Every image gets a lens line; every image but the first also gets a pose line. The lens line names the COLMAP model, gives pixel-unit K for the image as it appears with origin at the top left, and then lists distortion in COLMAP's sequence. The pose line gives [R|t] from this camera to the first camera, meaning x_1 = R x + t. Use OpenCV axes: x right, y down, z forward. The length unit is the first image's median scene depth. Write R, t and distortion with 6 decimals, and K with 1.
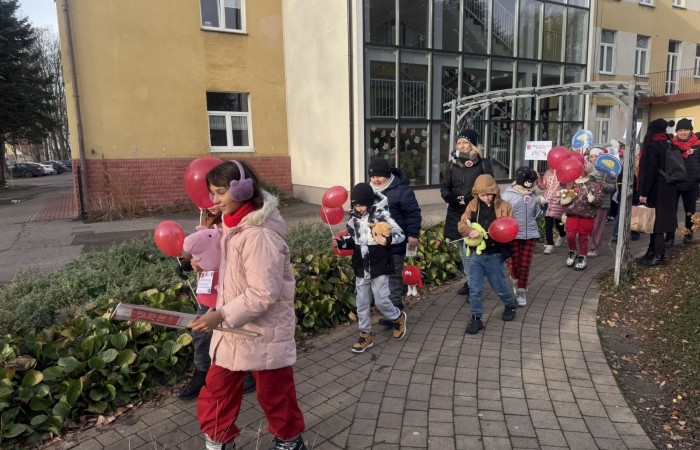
lens RADIAL K [[506.3, 0, 351.0], [0, 506.3, 232.5], [0, 0, 1]] dist [0.053709, -0.061641]
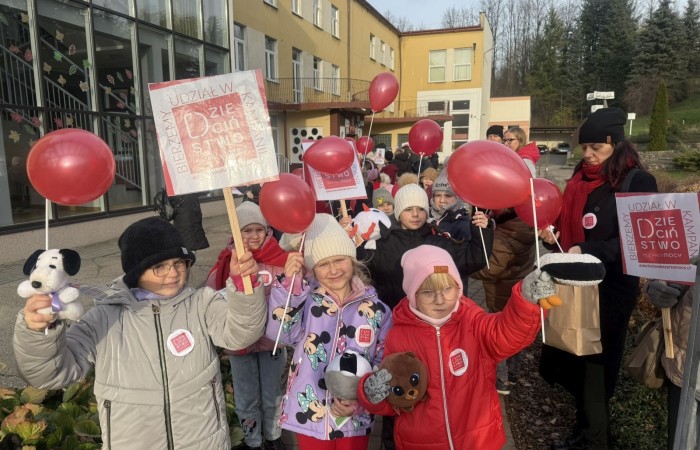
lens RADIAL K [[506.3, 0, 349.8], [0, 506.3, 241.2], [0, 0, 1]] dist [0.053709, -0.061641]
pose [[0.770161, -0.094136, 0.630865, 0.118995], [0.088413, 0.995257, 0.040575, -0.076473], [-0.631693, 0.024527, 0.774831, 0.399087]]
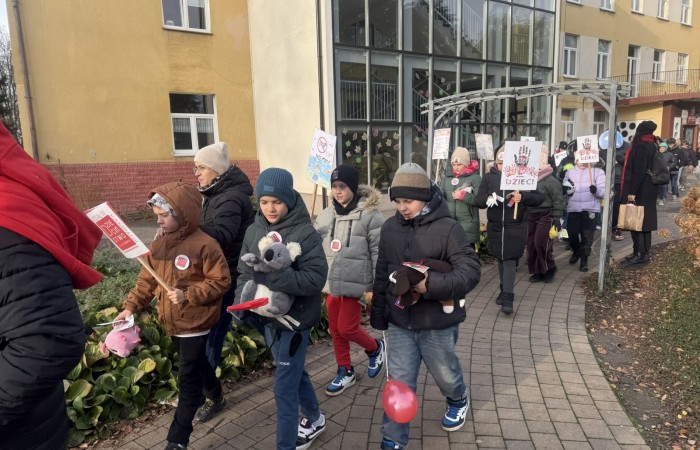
lens RADIAL K [[506.3, 0, 351.0], [0, 506.3, 234.0], [0, 0, 1]] dist [0.053709, -0.061641]
pose [[0.998038, -0.014818, 0.060825, -0.005810], [0.015031, 0.999882, -0.003045, -0.003344], [-0.060773, 0.003954, 0.998144, 0.023051]]
